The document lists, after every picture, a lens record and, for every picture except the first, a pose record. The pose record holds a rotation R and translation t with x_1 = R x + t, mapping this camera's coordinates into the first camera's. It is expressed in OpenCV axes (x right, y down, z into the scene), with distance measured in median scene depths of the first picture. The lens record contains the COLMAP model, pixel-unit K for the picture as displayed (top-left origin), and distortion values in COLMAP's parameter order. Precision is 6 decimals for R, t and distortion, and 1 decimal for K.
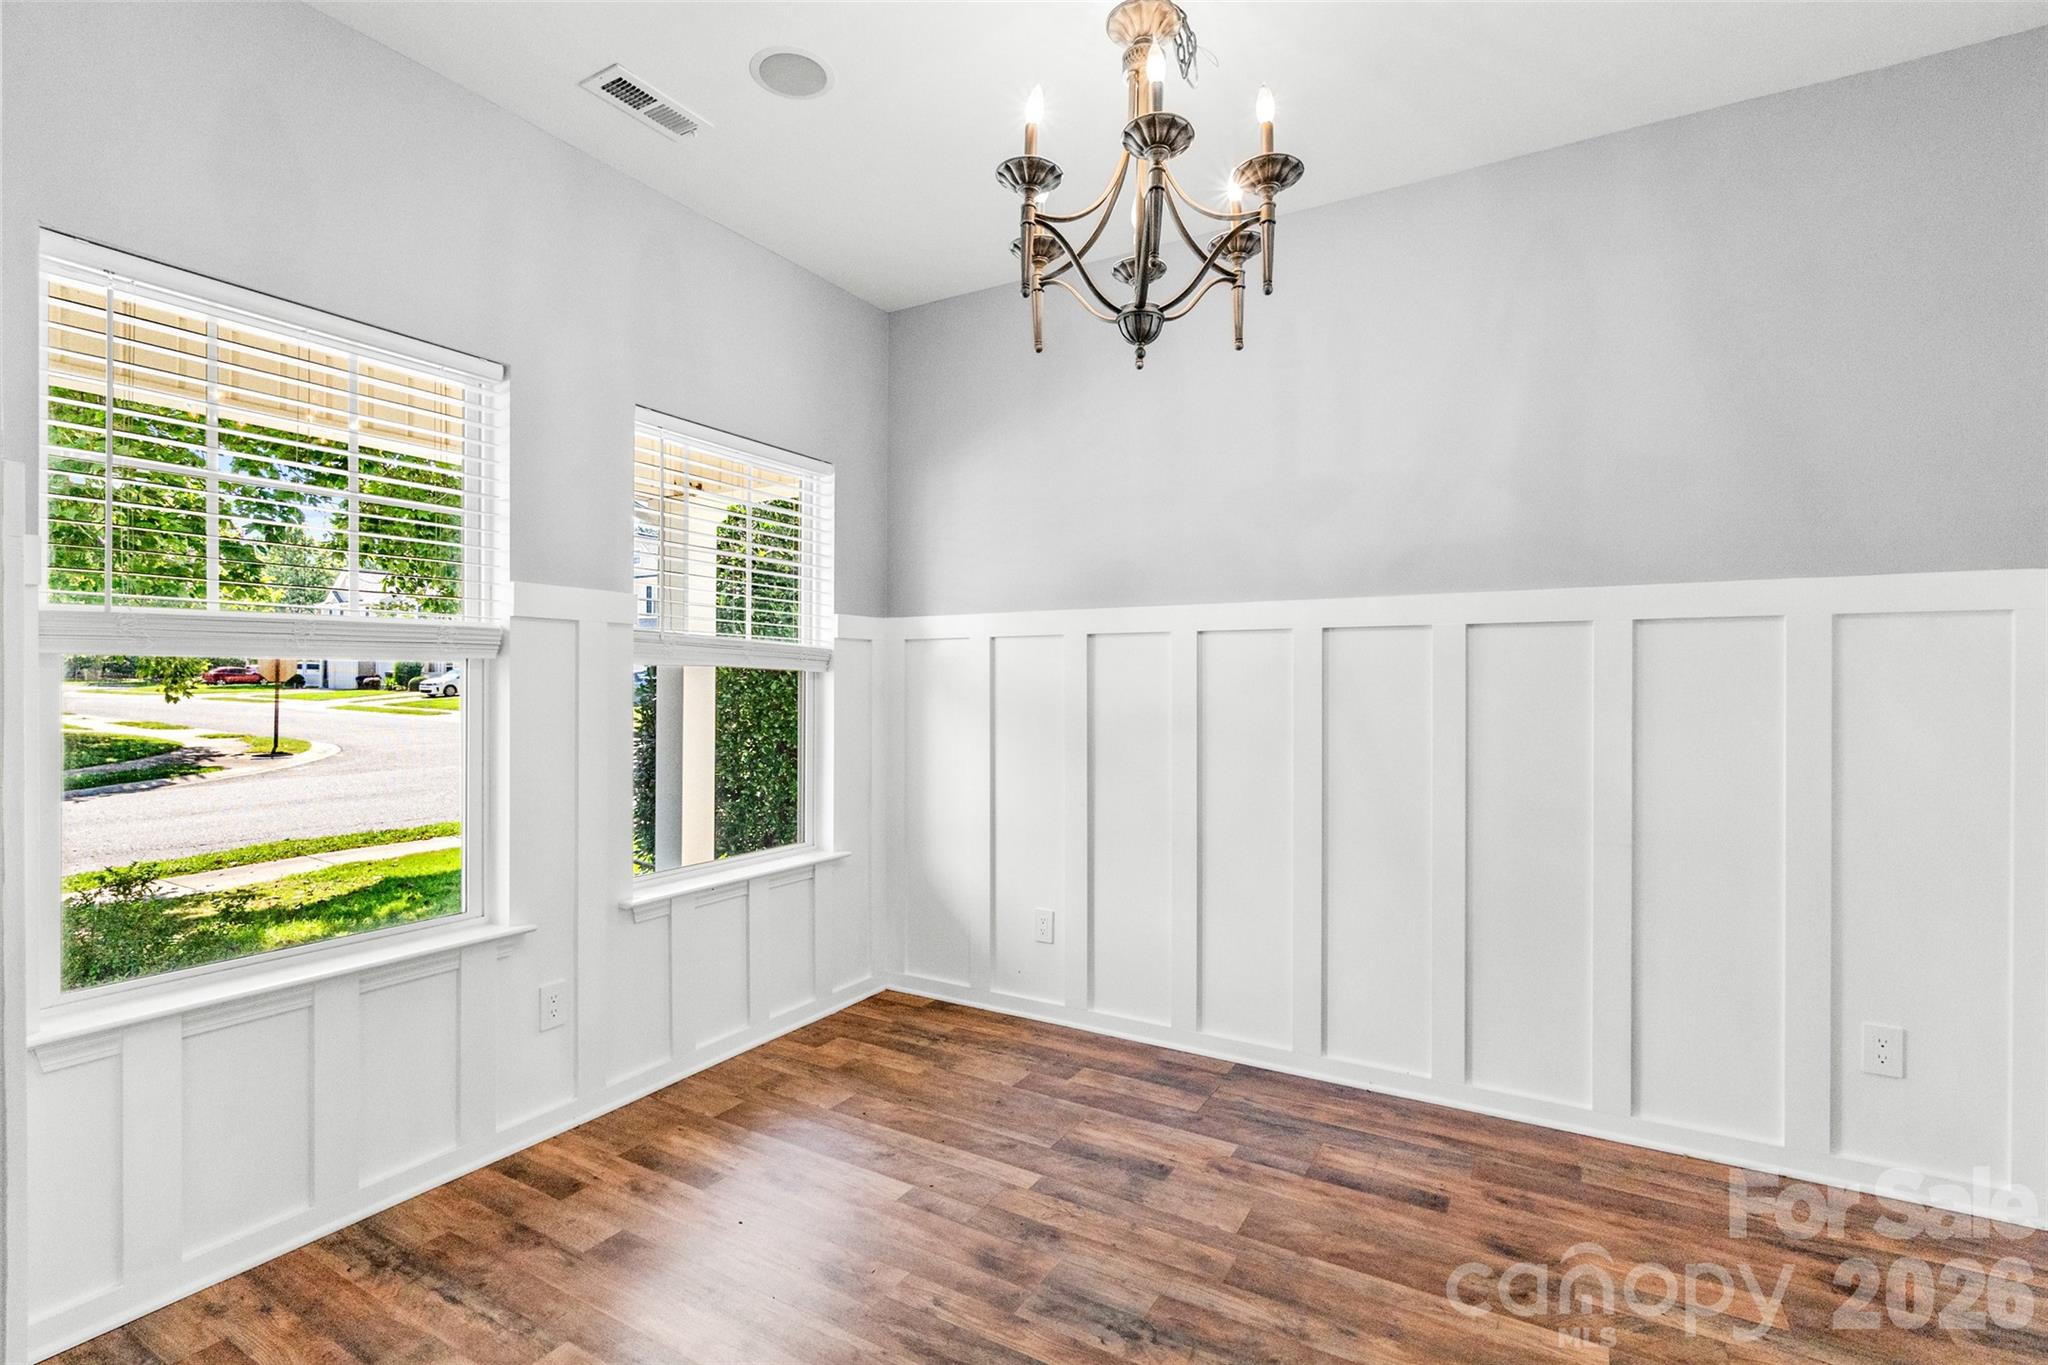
lens RADIAL K [[956.8, 0, 1030.4], [0, 956.8, 680.6], [0, 0, 1]] dist [-0.004562, -0.000366]
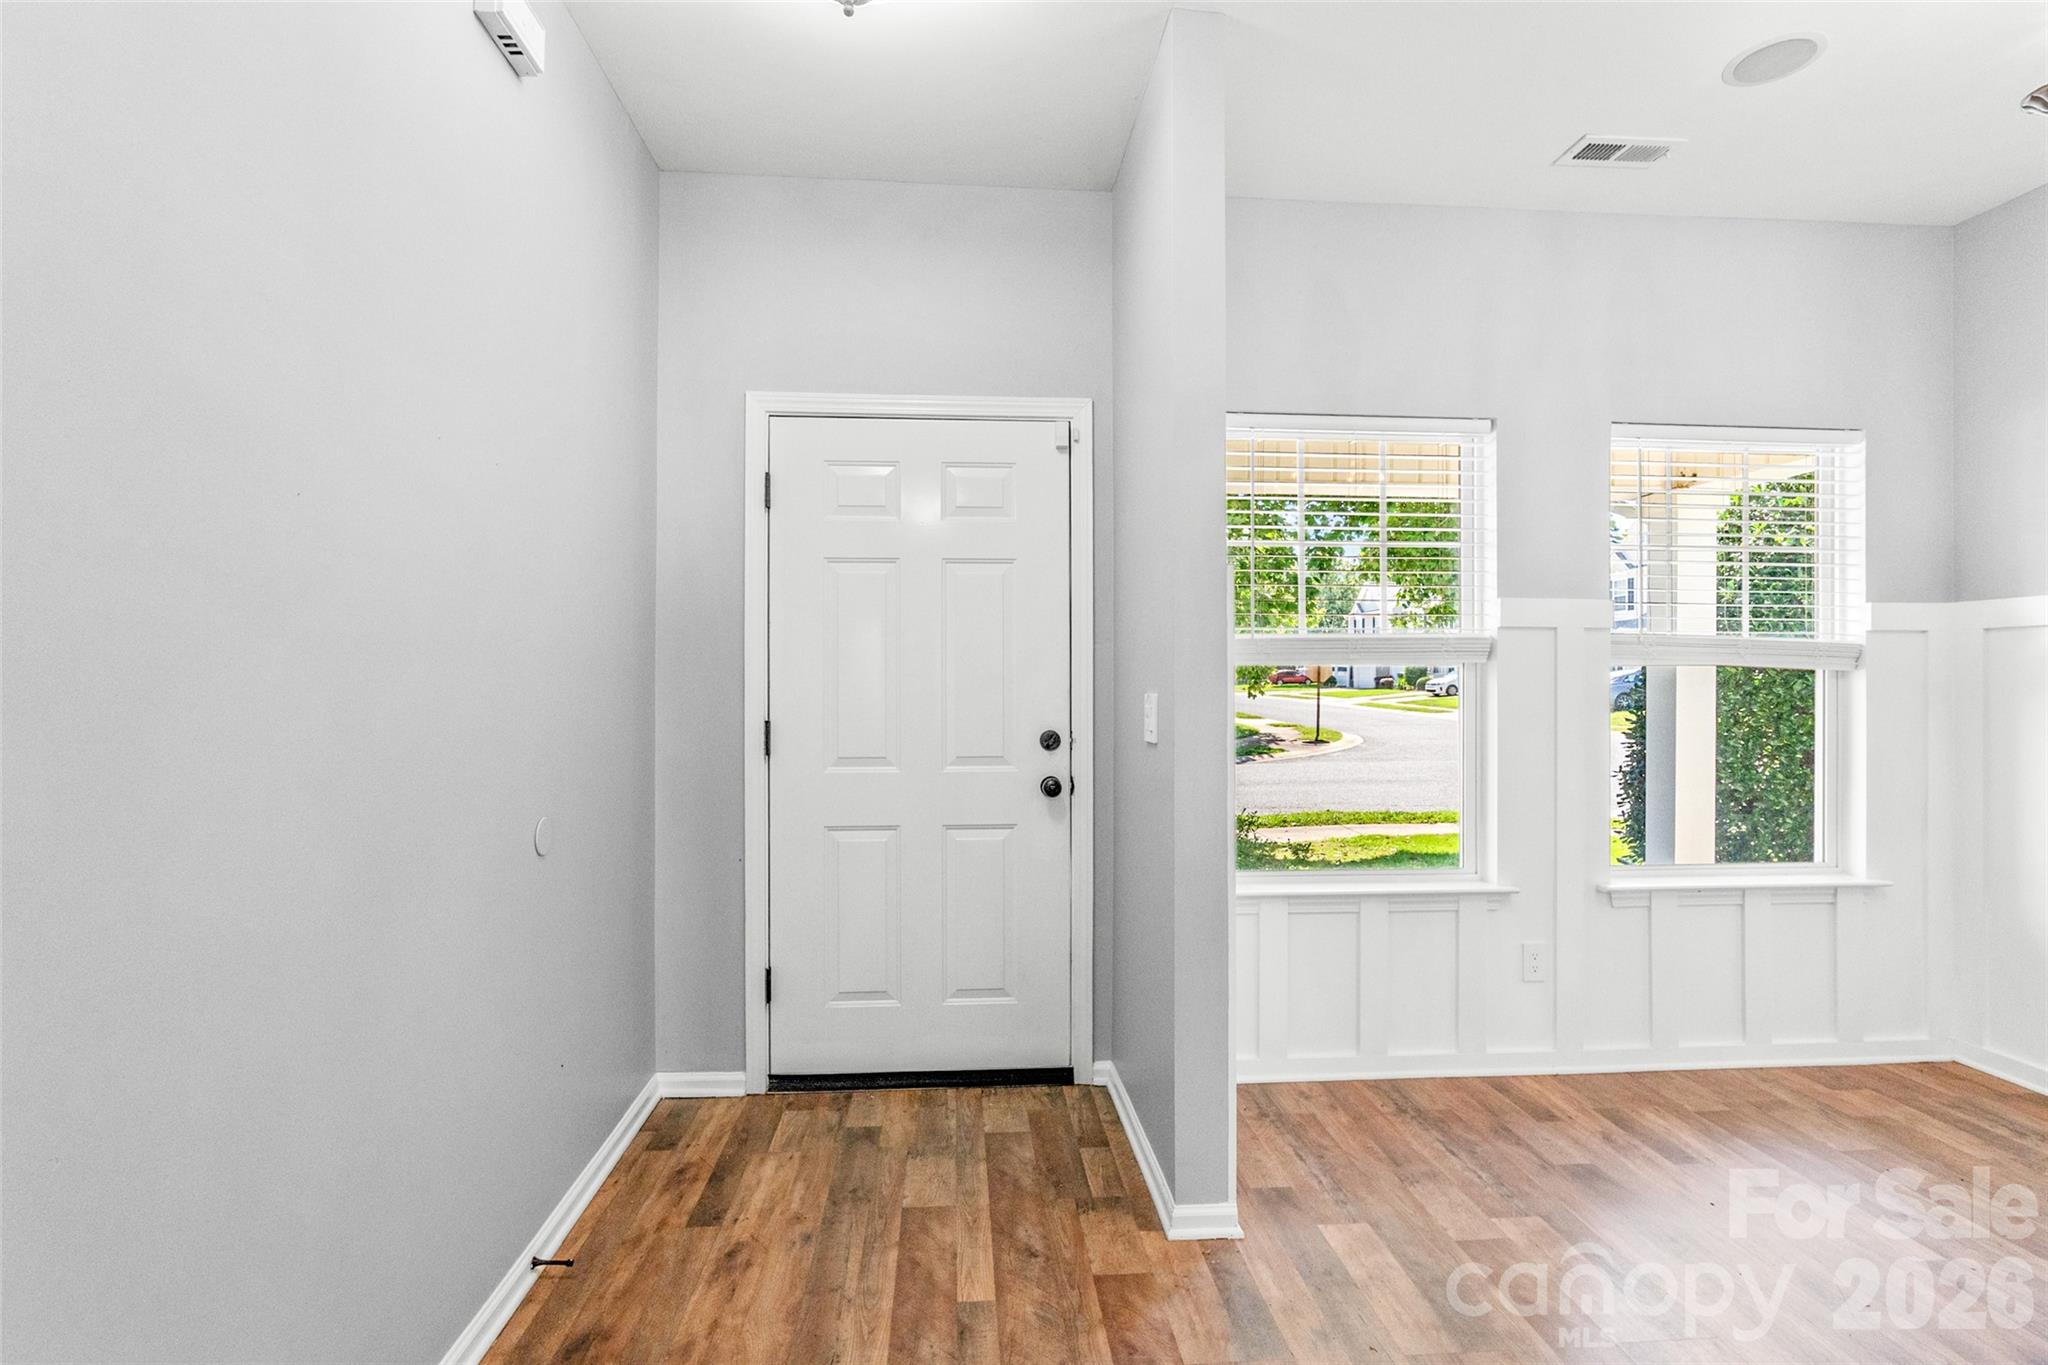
lens RADIAL K [[956.8, 0, 1030.4], [0, 956.8, 680.6], [0, 0, 1]] dist [-0.004562, -0.000366]
pose [[0.572502, -0.001977, -0.819901, 0.086547], [0.001707, 0.999998, -0.001220, 0.000374], [0.819901, -0.000702, 0.572504, -0.140671]]
